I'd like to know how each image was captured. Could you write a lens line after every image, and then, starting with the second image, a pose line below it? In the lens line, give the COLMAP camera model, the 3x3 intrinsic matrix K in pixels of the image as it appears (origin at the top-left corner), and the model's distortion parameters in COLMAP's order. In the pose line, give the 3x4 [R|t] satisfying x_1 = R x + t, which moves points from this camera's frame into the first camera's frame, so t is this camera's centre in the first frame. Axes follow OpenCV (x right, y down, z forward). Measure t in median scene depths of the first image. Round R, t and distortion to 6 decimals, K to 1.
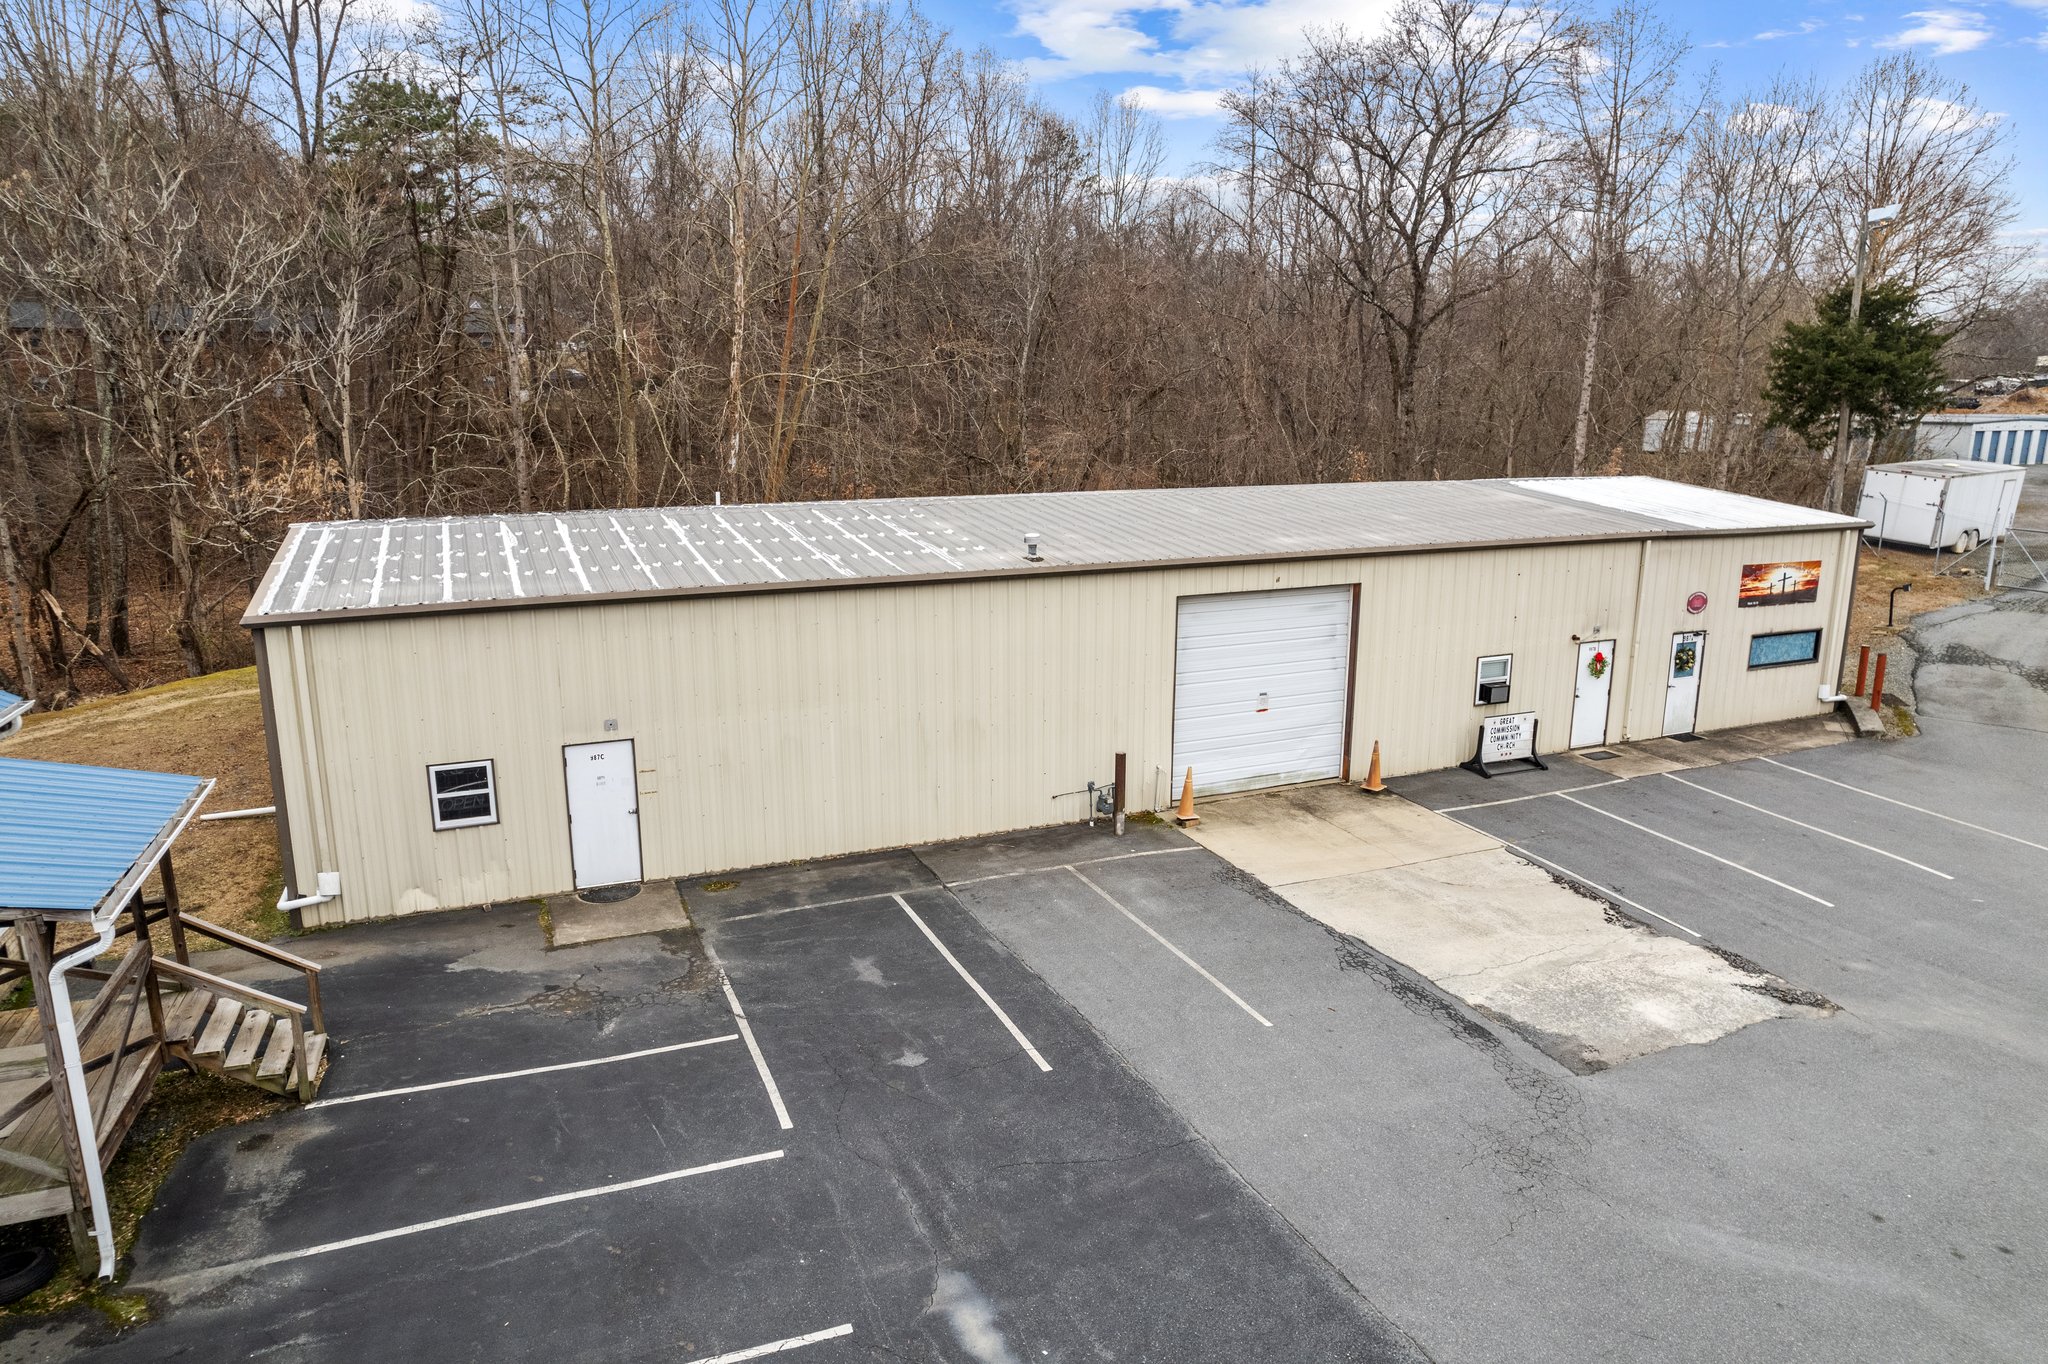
lens RADIAL K [[1321.0, 0, 1016.1], [0, 1321.0, 676.3], [0, 0, 1]] dist [-0.073533, 0.053392]
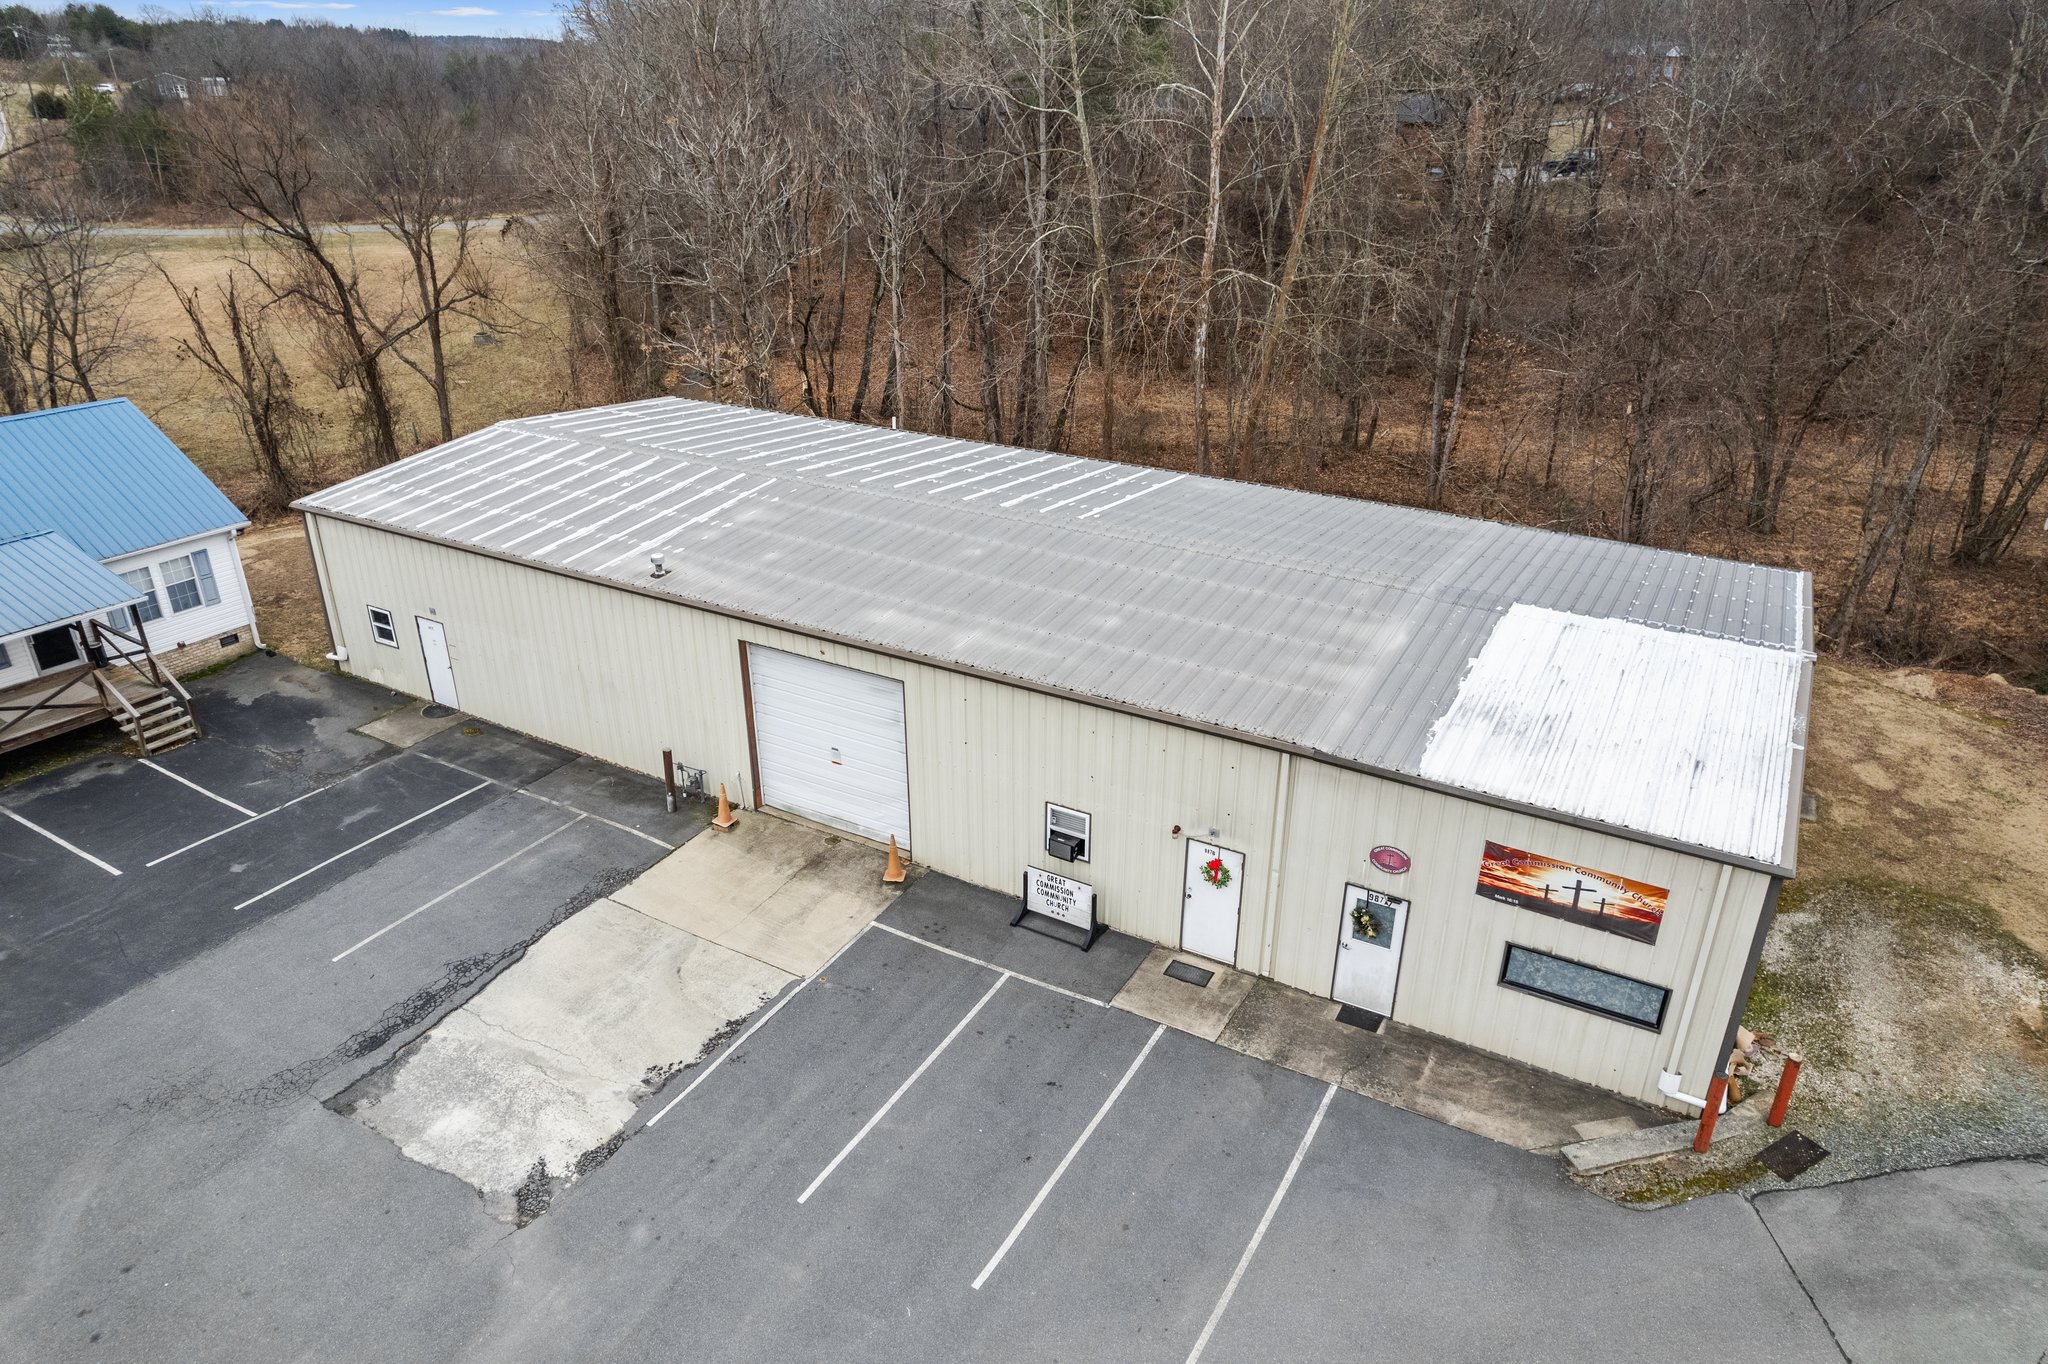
lens RADIAL K [[1305.6, 0, 1024.0], [0, 1305.6, 682.0], [0, 0, 1]] dist [-0.068853, 0.051613]
pose [[0.606008, 0.336800, -0.720639, 1.187139], [-0.176692, 0.940303, 0.290877, -0.430747], [0.775586, -0.048943, 0.629341, 0.537939]]
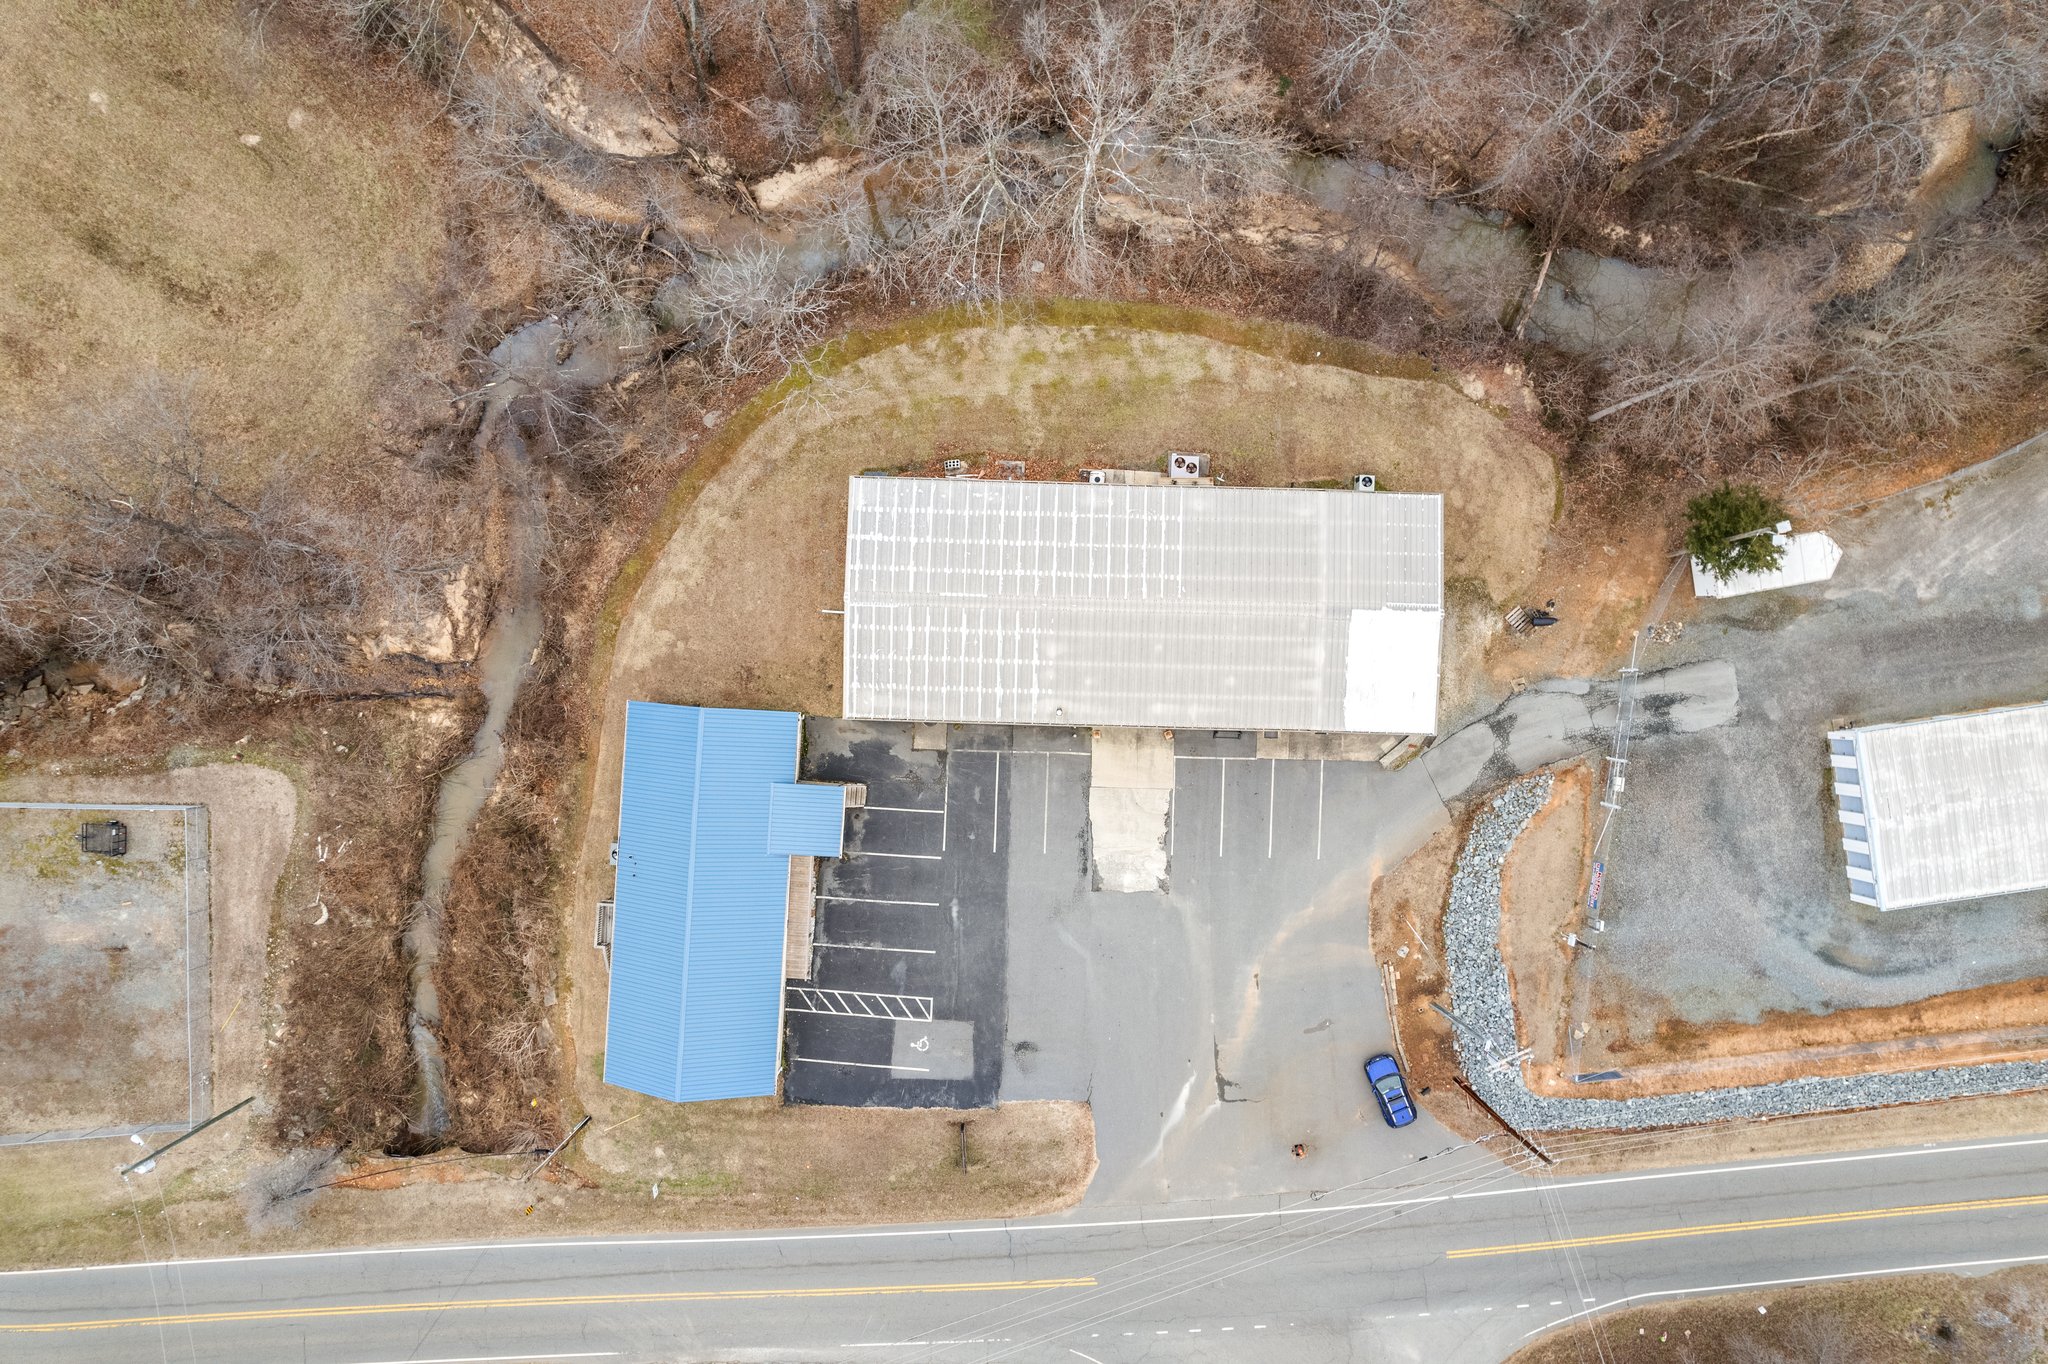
lens RADIAL K [[1321.0, 0, 1016.1], [0, 1321.0, 676.3], [0, 0, 1]] dist [-0.073533, 0.053392]
pose [[0.910709, 0.413004, -0.006044, -0.107609], [-0.086212, 0.204374, 0.975089, -3.463682], [0.403951, -0.887502, 0.221731, 0.345022]]
